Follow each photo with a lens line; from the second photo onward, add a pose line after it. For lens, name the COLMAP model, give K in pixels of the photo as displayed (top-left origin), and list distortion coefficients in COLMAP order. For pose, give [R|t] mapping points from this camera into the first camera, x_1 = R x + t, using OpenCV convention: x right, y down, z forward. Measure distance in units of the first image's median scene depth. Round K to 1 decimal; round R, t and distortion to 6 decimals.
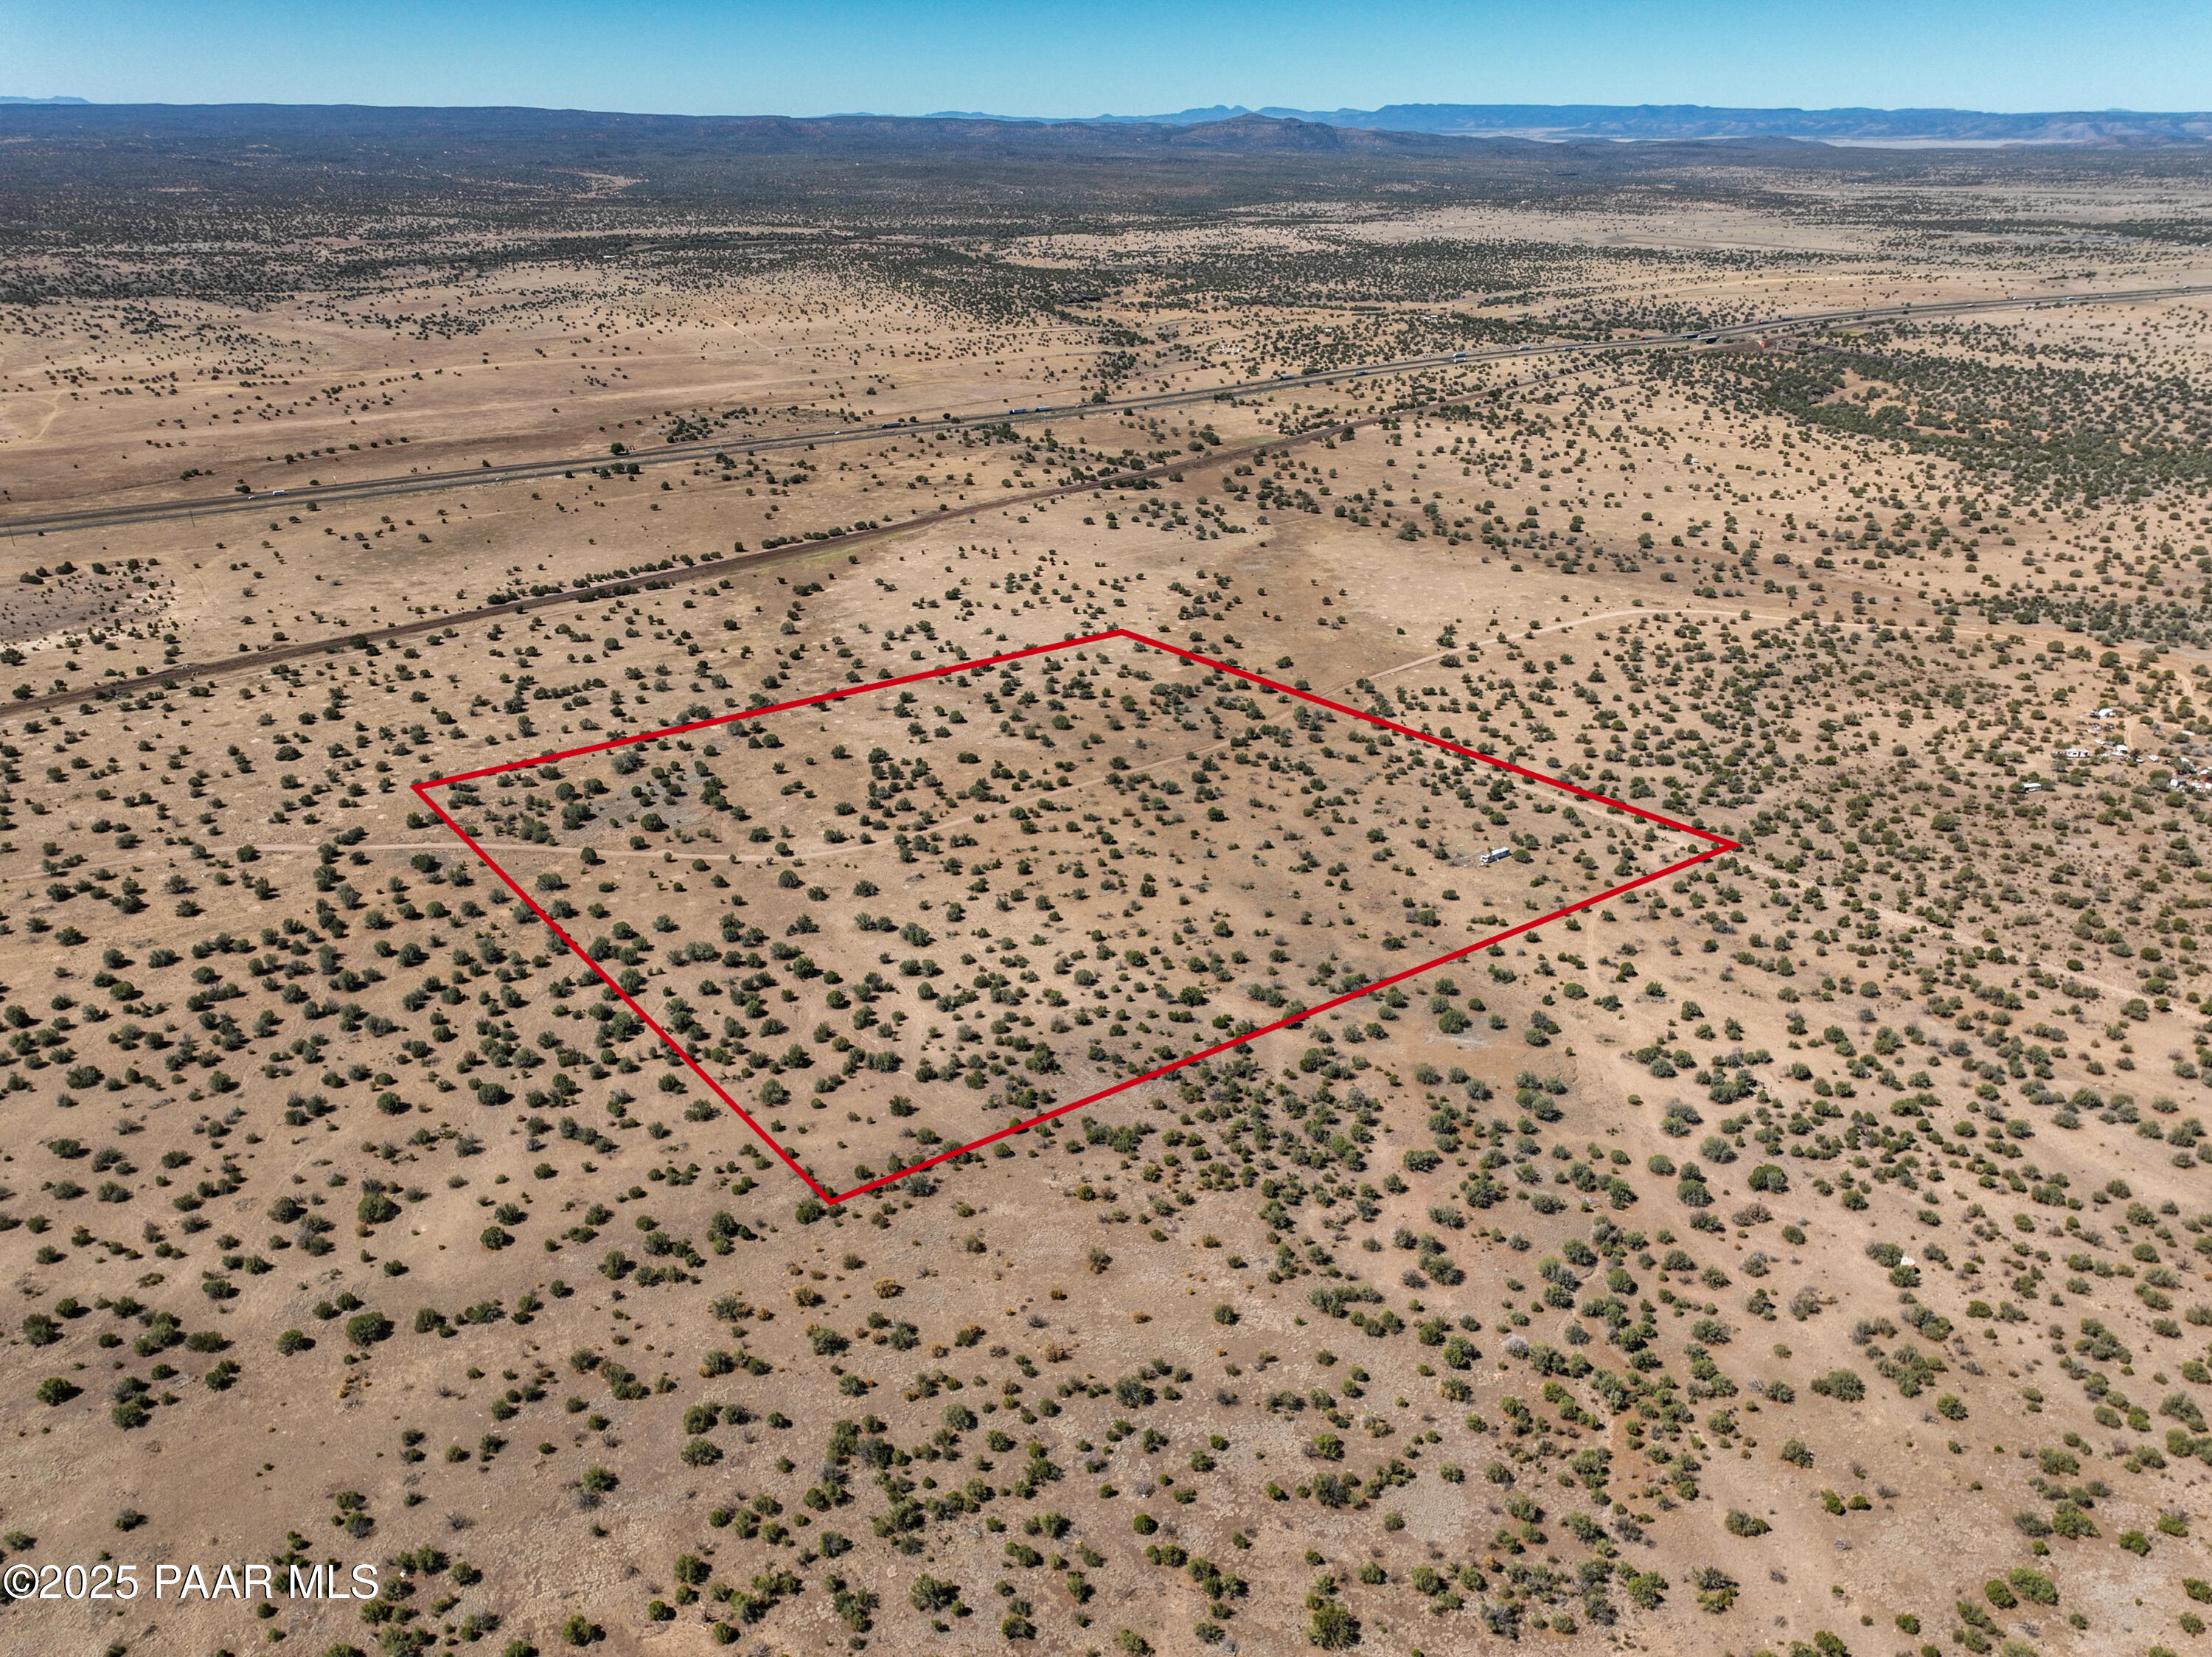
lens RADIAL K [[1537.6, 0, 1106.0], [0, 1537.6, 828.5], [0, 0, 1]] dist [-0.002234, 0.021518]
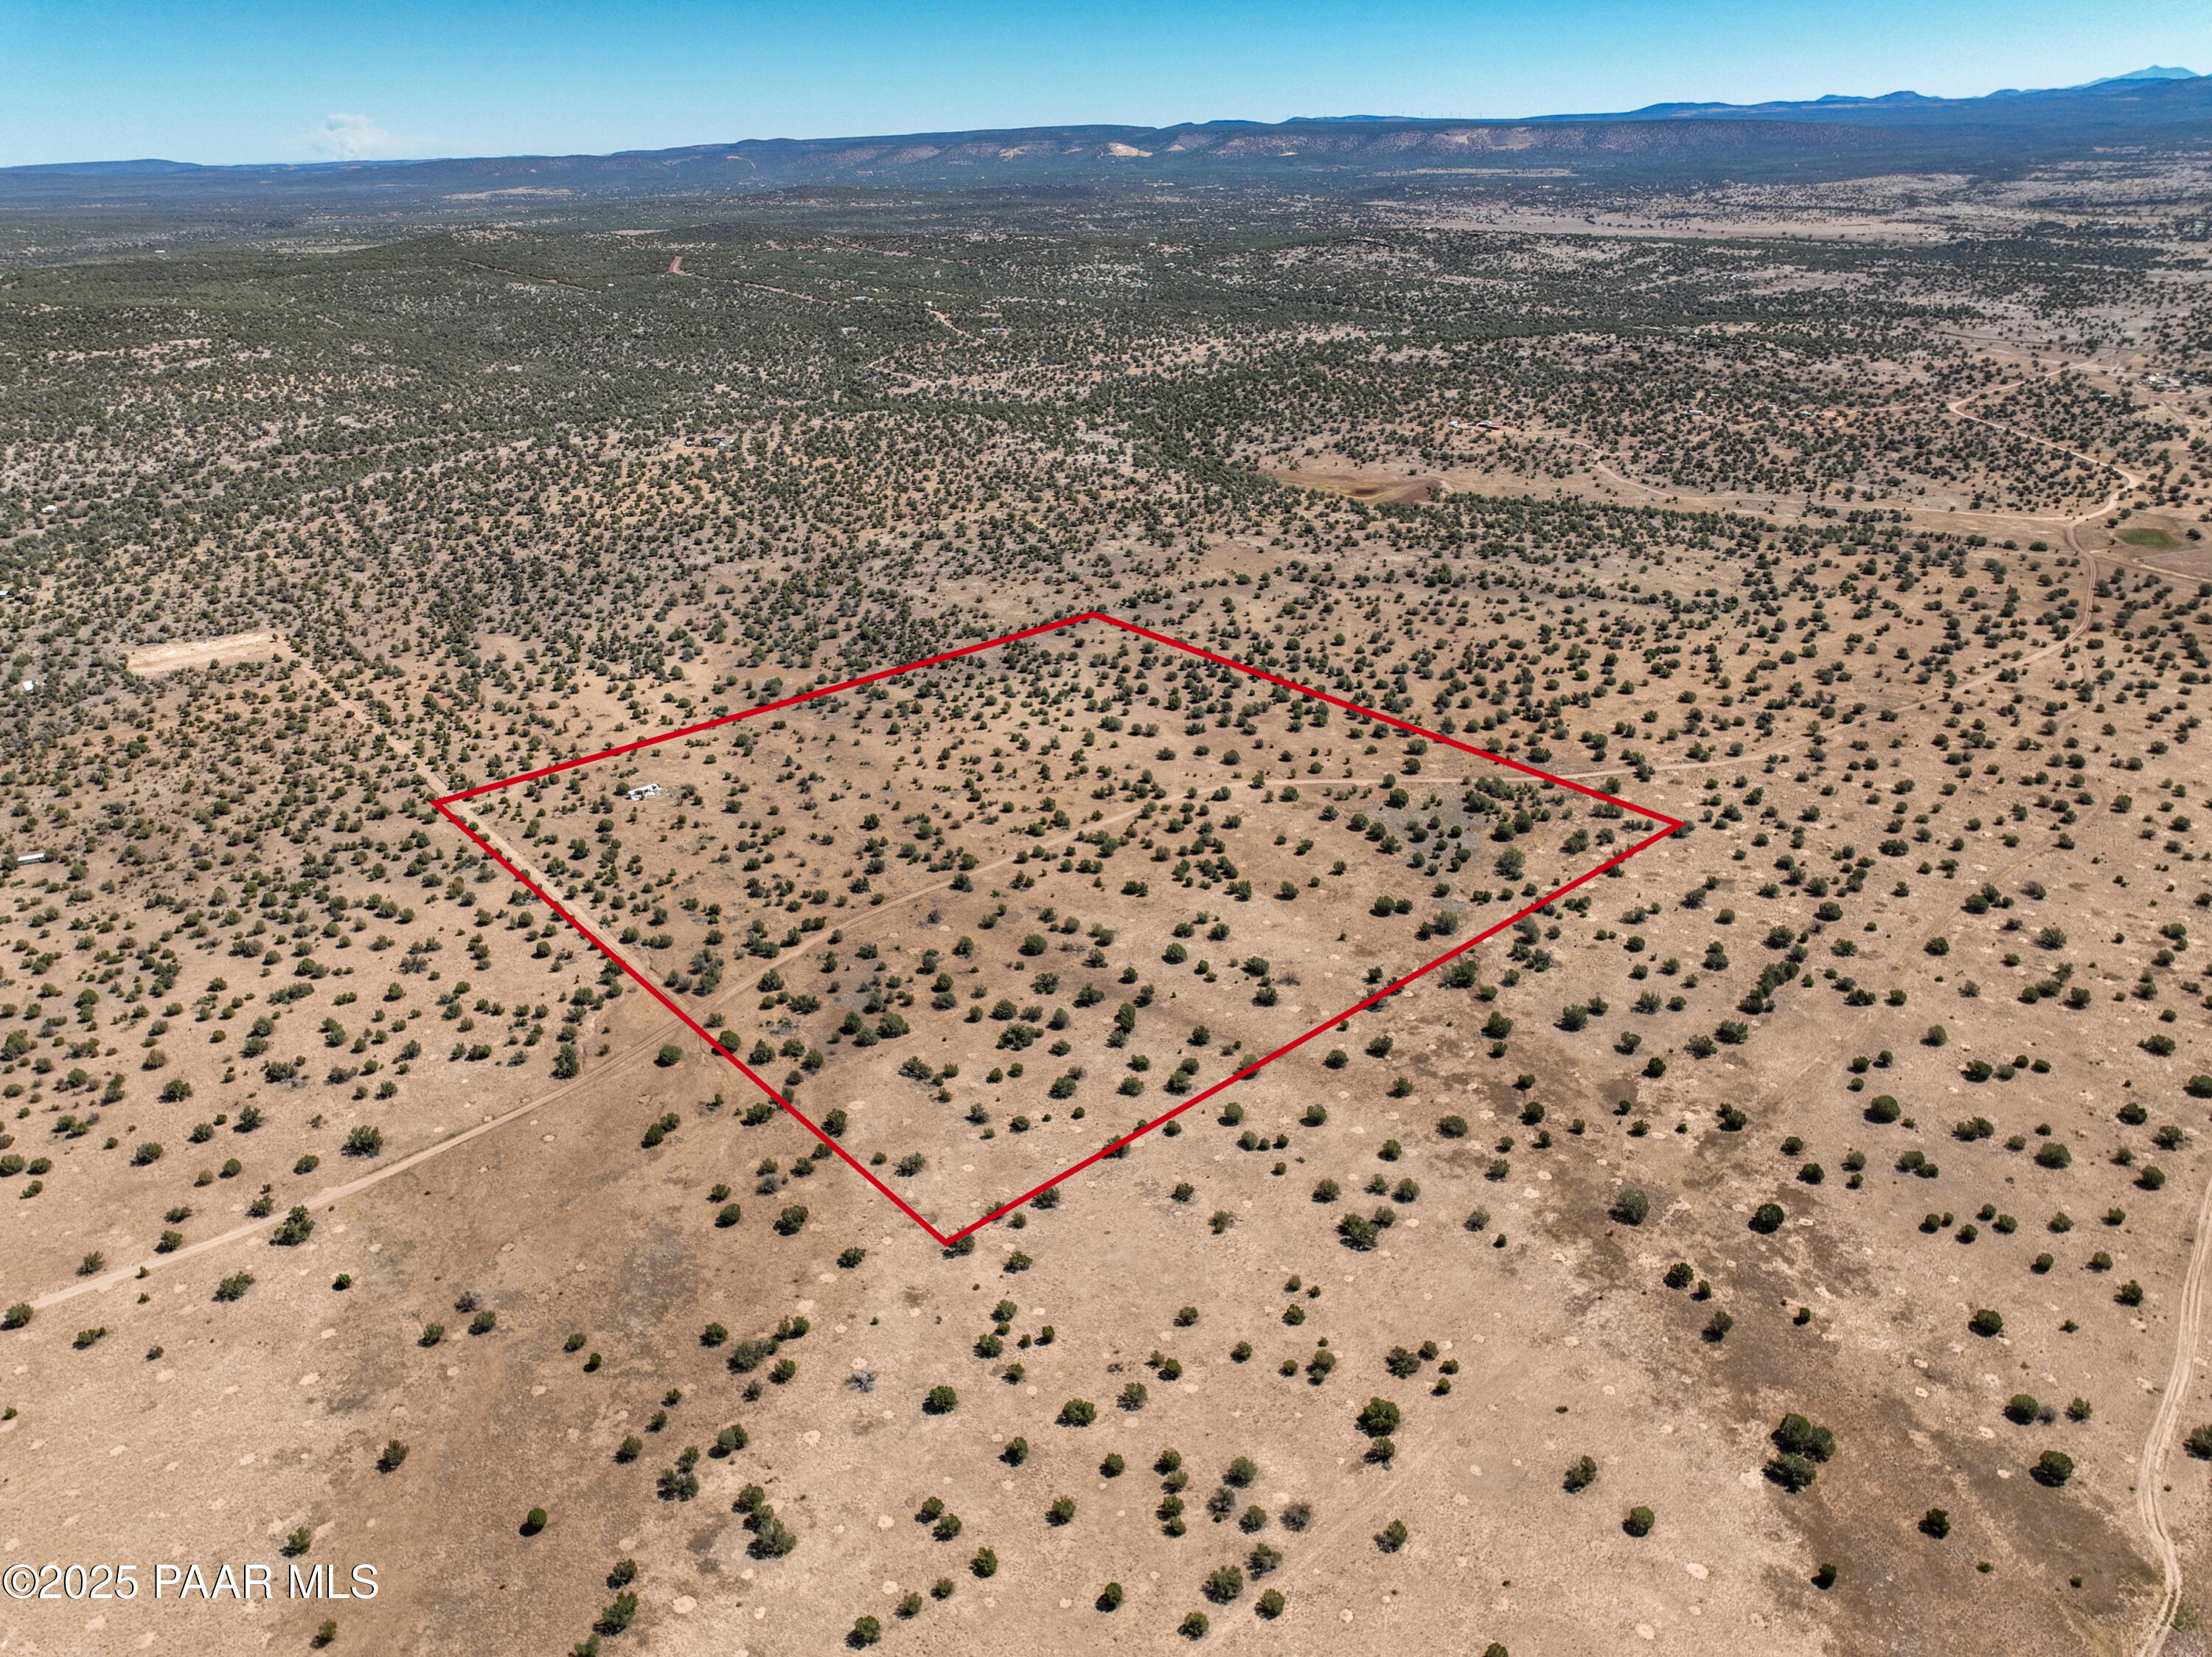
lens RADIAL K [[1521.0, 0, 1107.9], [0, 1521.0, 898.2], [0, 0, 1]] dist [0.003639, 0.004373]
pose [[-0.997057, 0.052483, -0.055891, -0.034420], [-0.011096, 0.622539, 0.782510, -0.957054], [0.075863, 0.780827, -0.620124, 2.053658]]
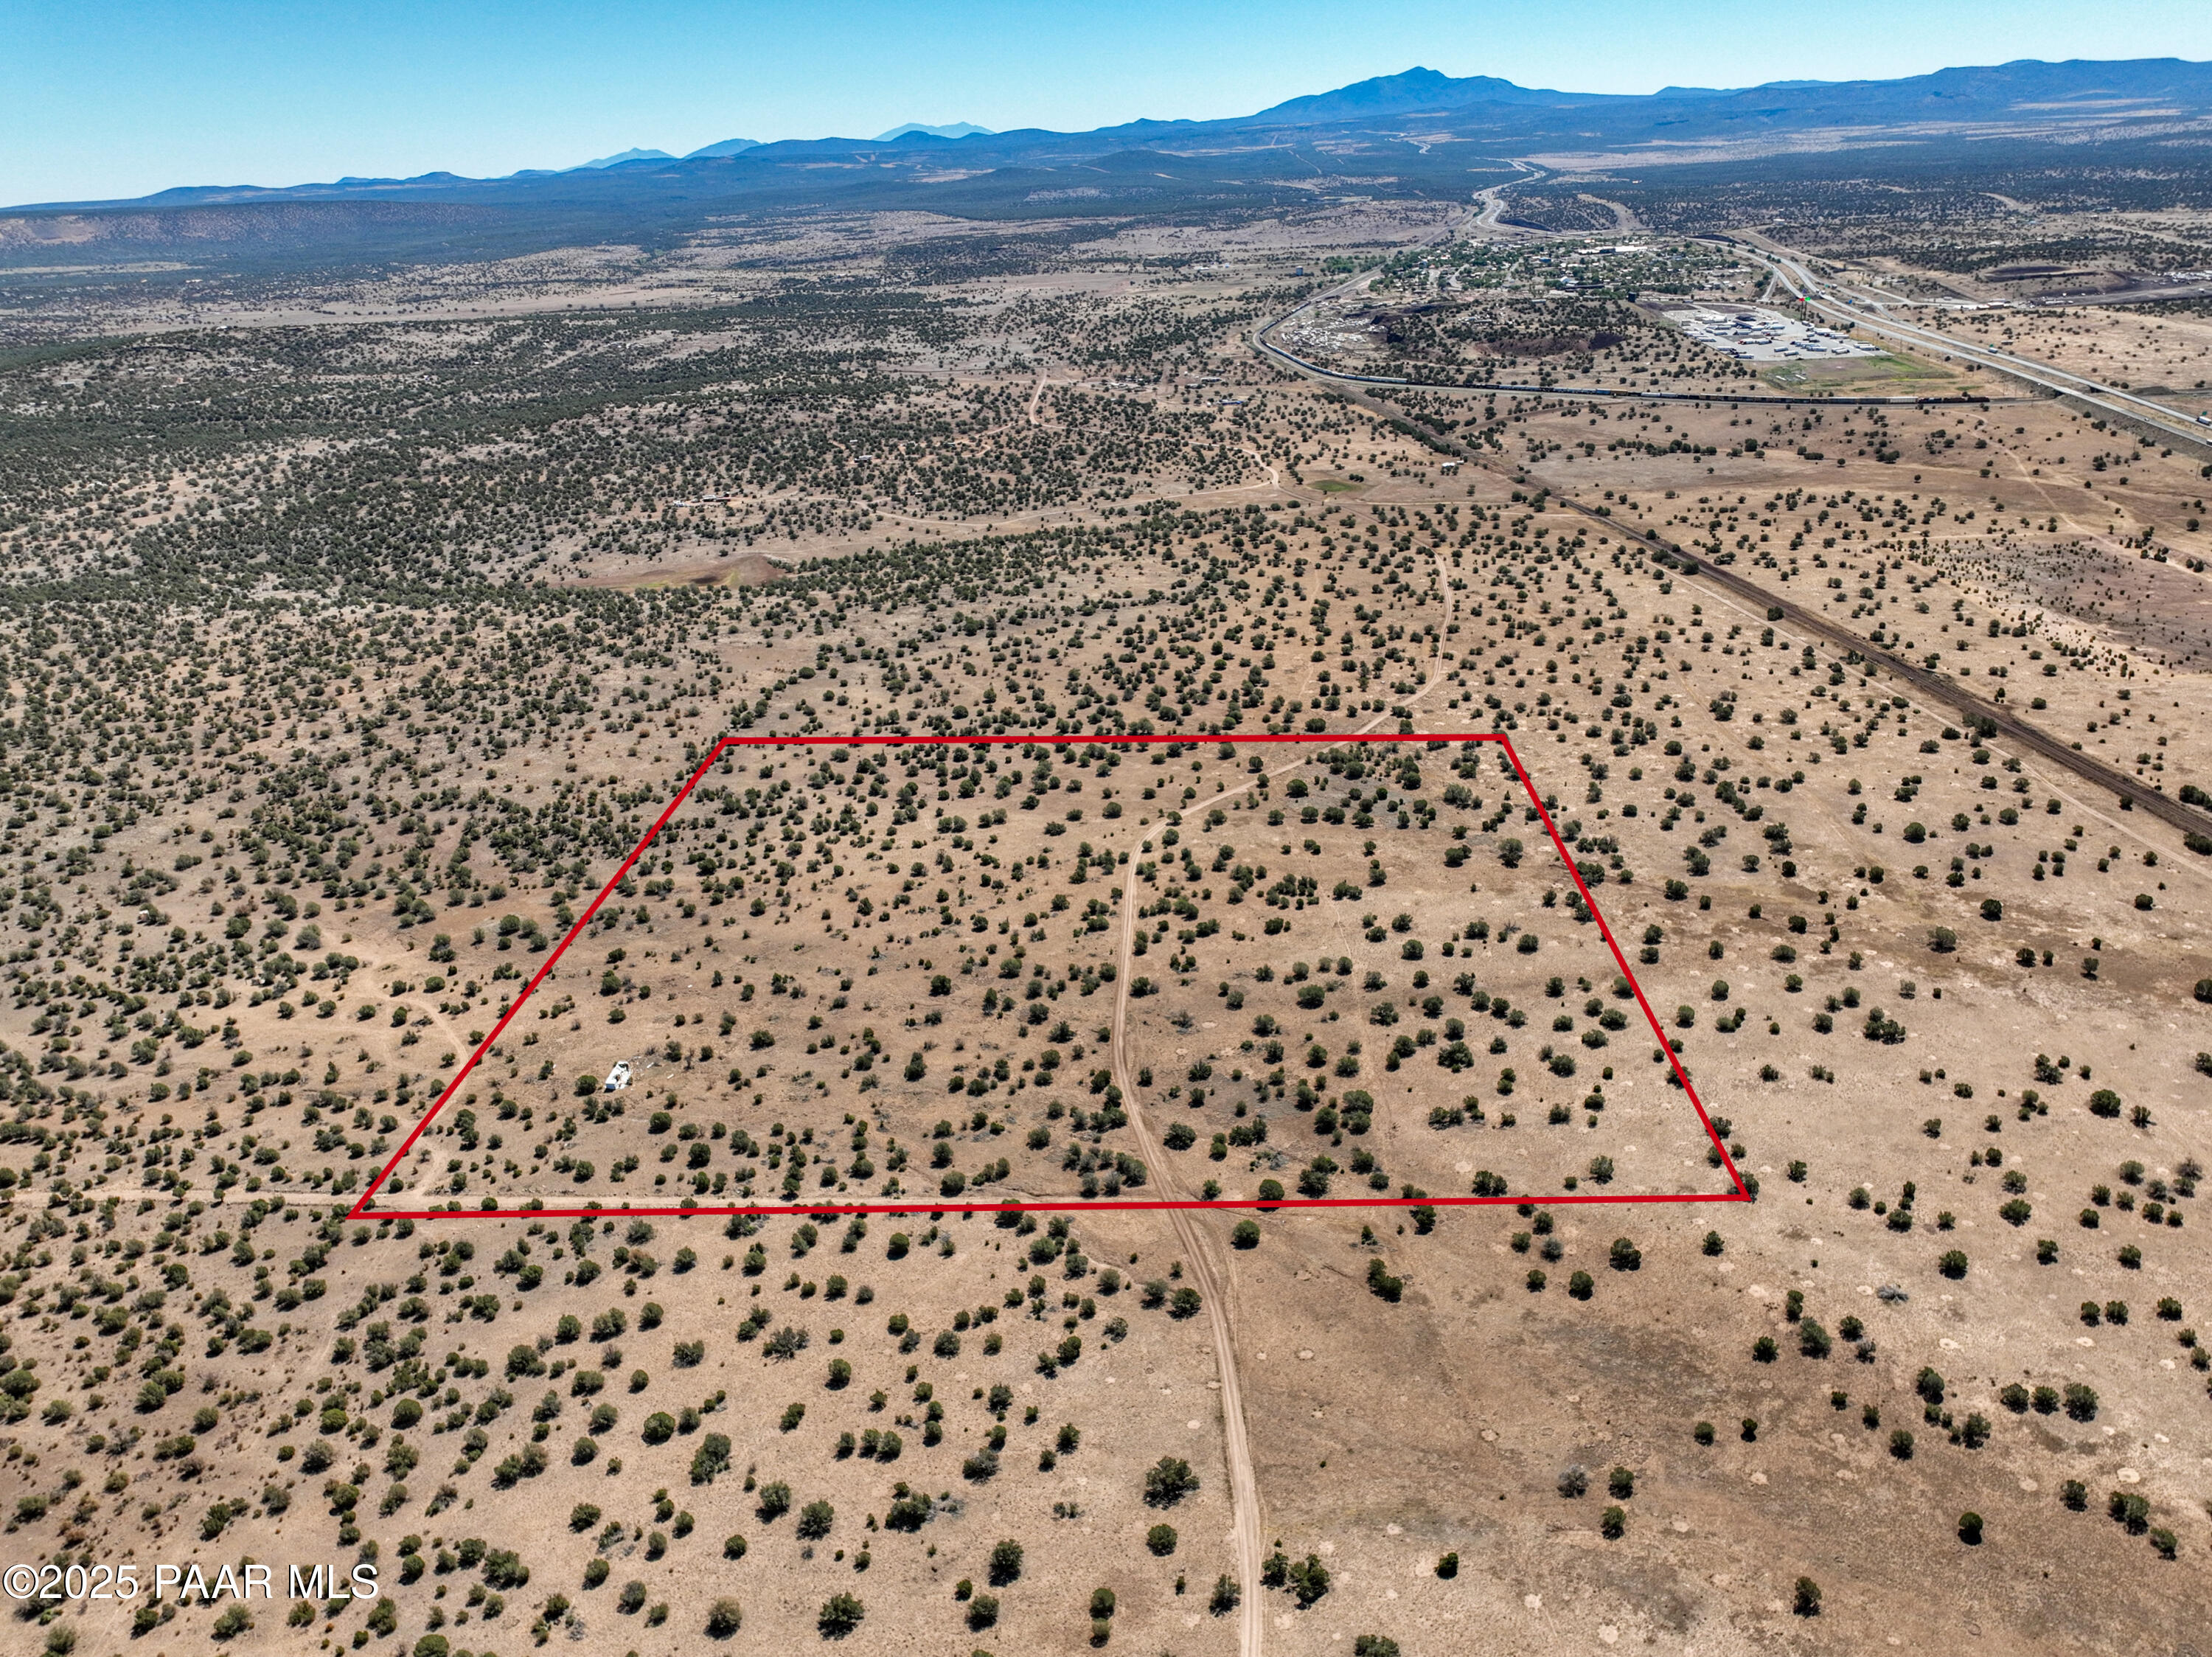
lens RADIAL K [[1609.5, 0, 1192.2], [0, 1609.5, 990.5], [0, 0, 1]] dist [0.001254, 0.004206]
pose [[-0.603444, 0.397665, -0.691172, 0.742490], [-0.286441, 0.700821, 0.653300, -0.773560], [0.744182, 0.592210, -0.308999, 1.678879]]
